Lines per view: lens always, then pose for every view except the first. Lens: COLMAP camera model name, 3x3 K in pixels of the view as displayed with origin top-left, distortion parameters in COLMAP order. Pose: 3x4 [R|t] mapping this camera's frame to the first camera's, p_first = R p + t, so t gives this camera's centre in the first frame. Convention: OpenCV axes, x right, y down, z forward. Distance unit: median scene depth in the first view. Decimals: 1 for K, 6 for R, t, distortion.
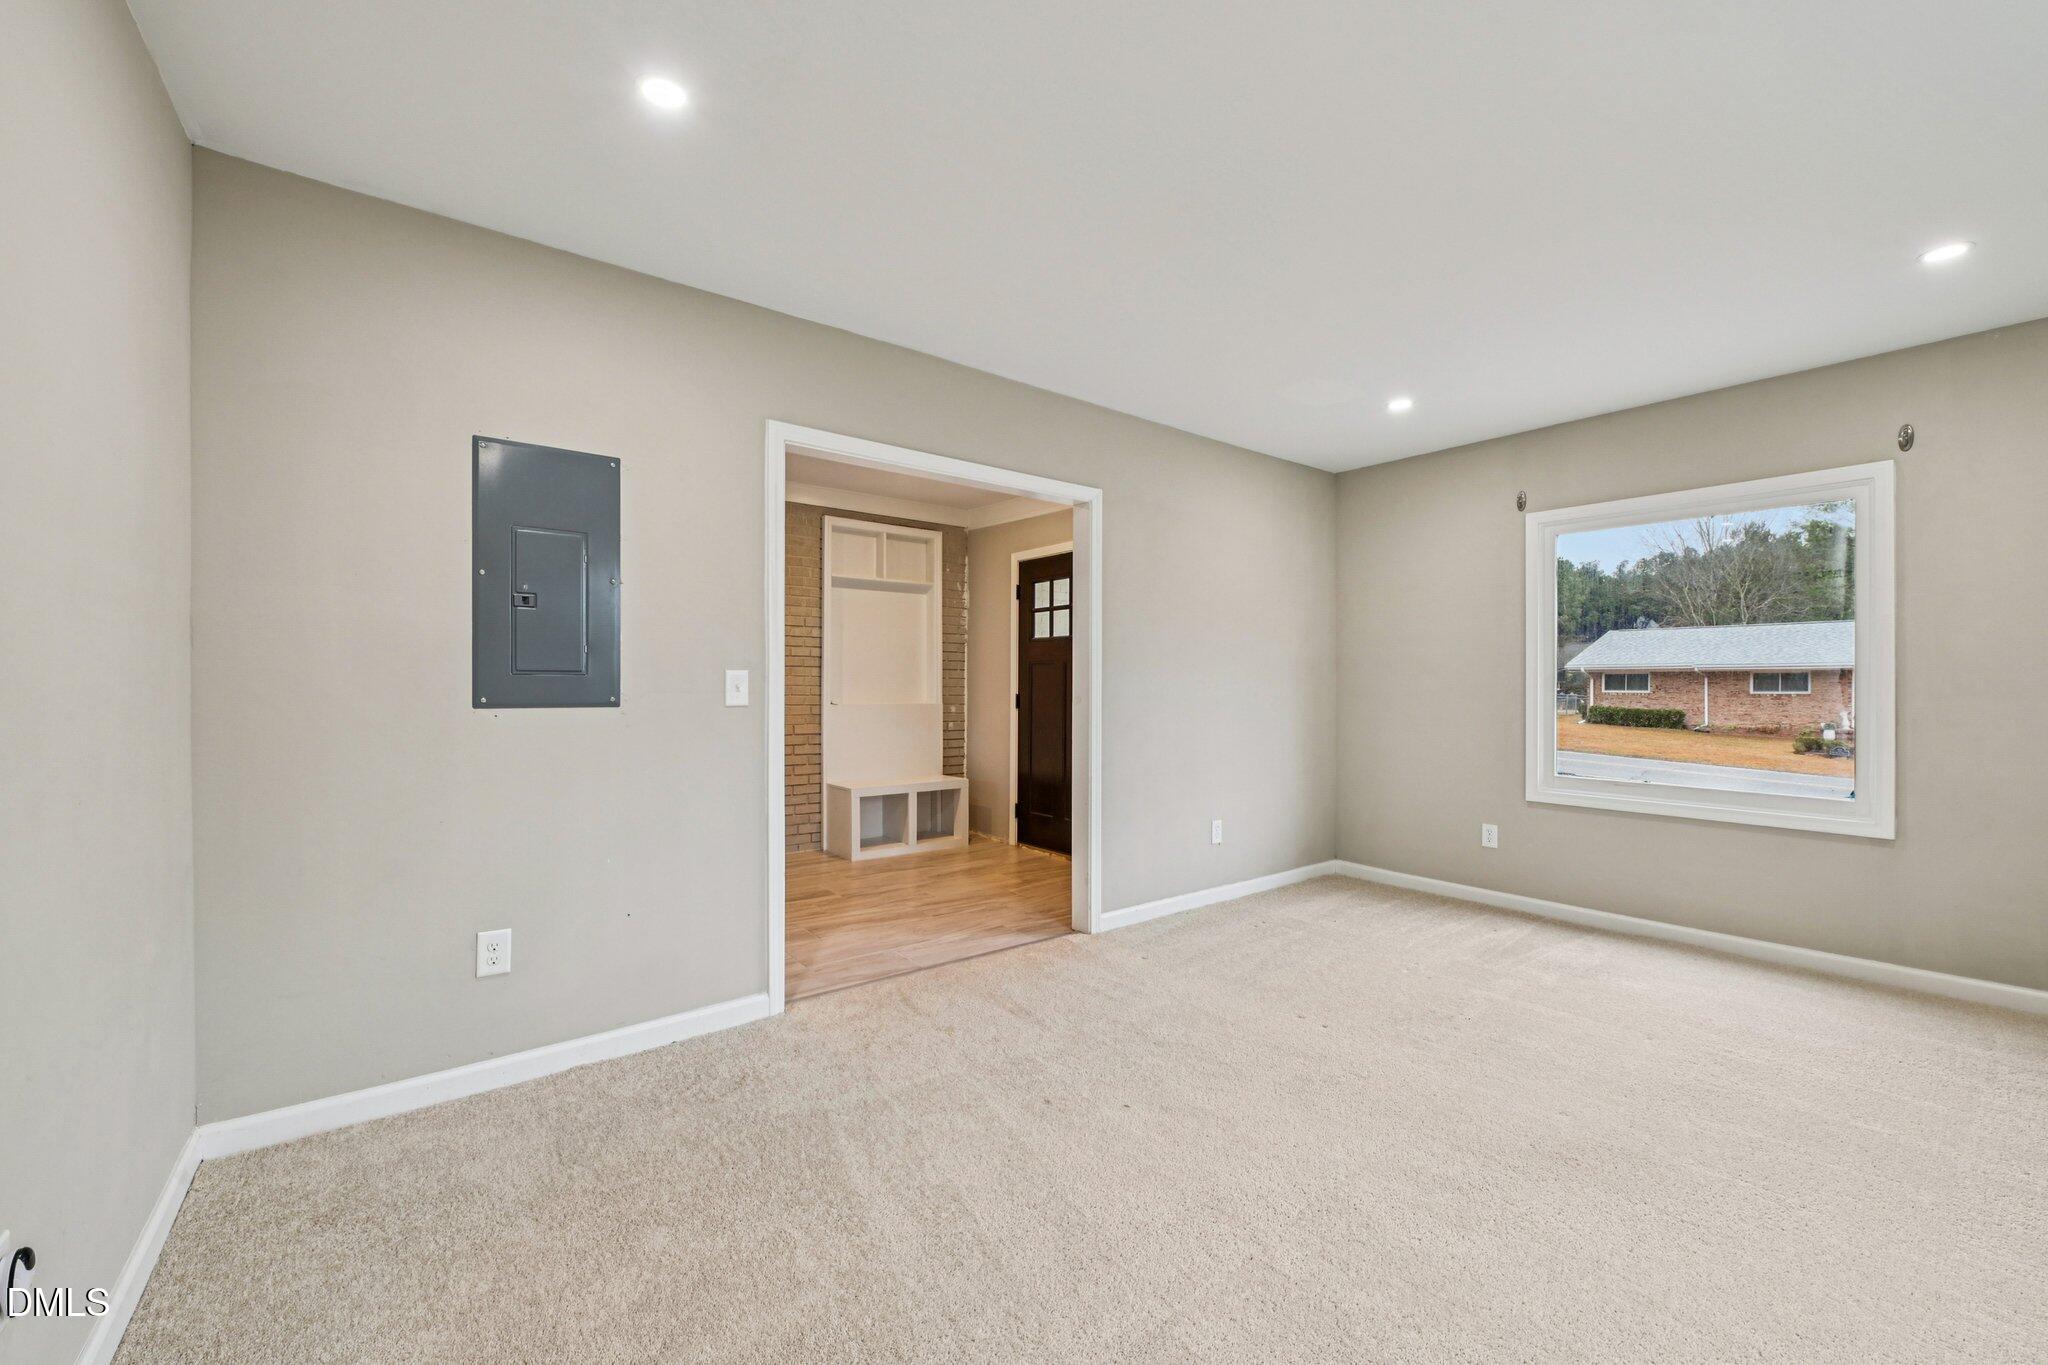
lens RADIAL K [[827.0, 0, 1018.6], [0, 827.0, 679.4], [0, 0, 1]] dist [0.003519, -0.000836]
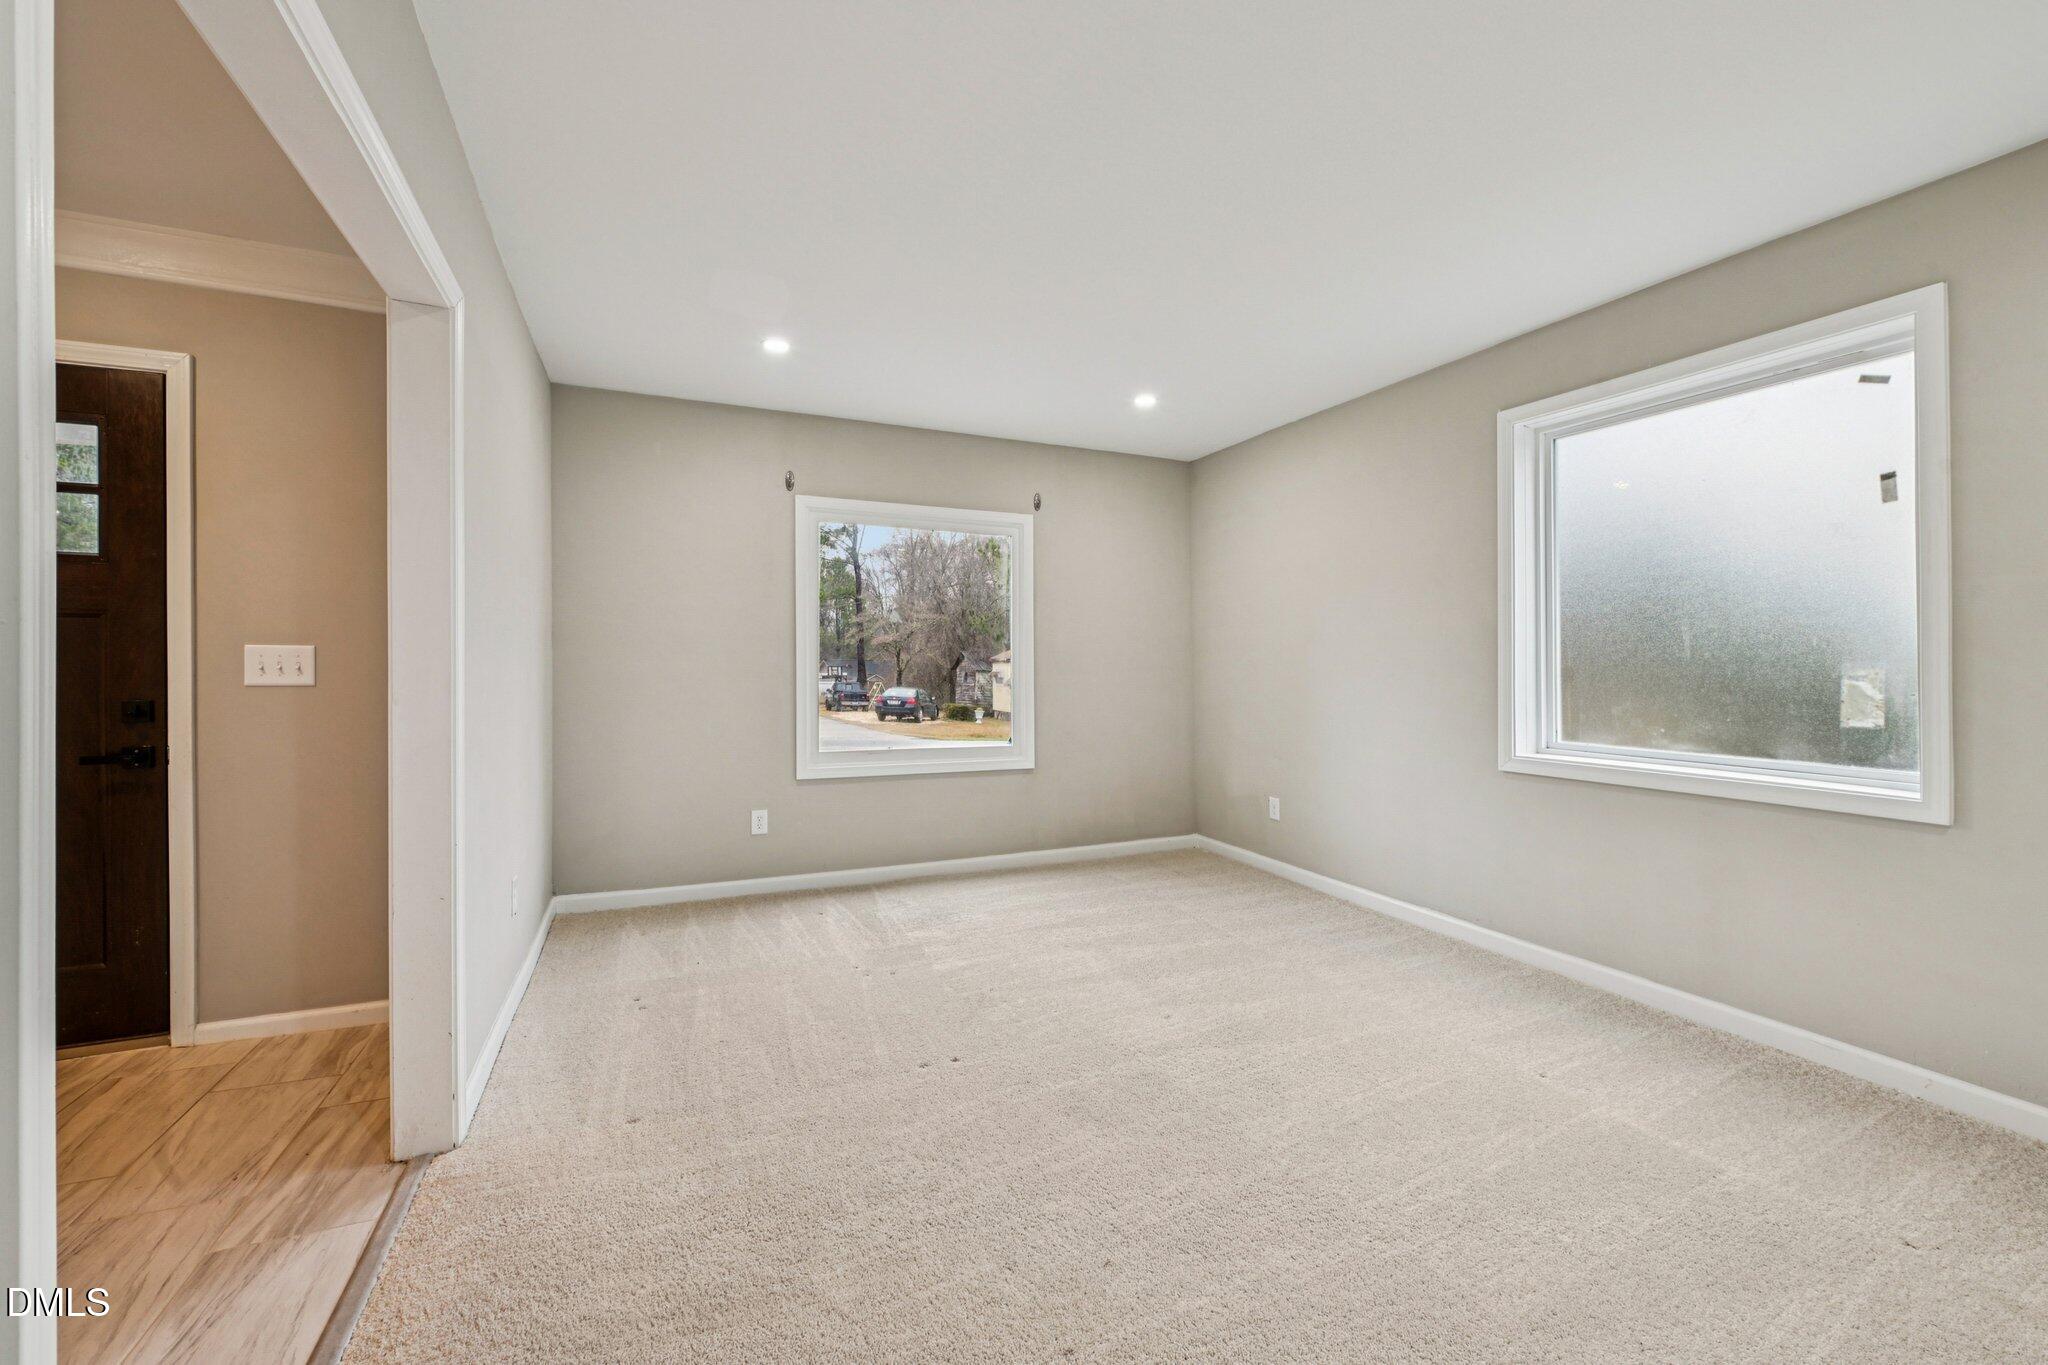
lens RADIAL K [[827.0, 0, 1026.7], [0, 827.0, 671.1], [0, 0, 1]] dist [0.003519, -0.000836]
pose [[0.240218, -0.000720, 0.970719, -0.317957], [-0.005453, 0.999983, 0.002092, 0.011557], [-0.970704, -0.005796, 0.240210, 0.523085]]
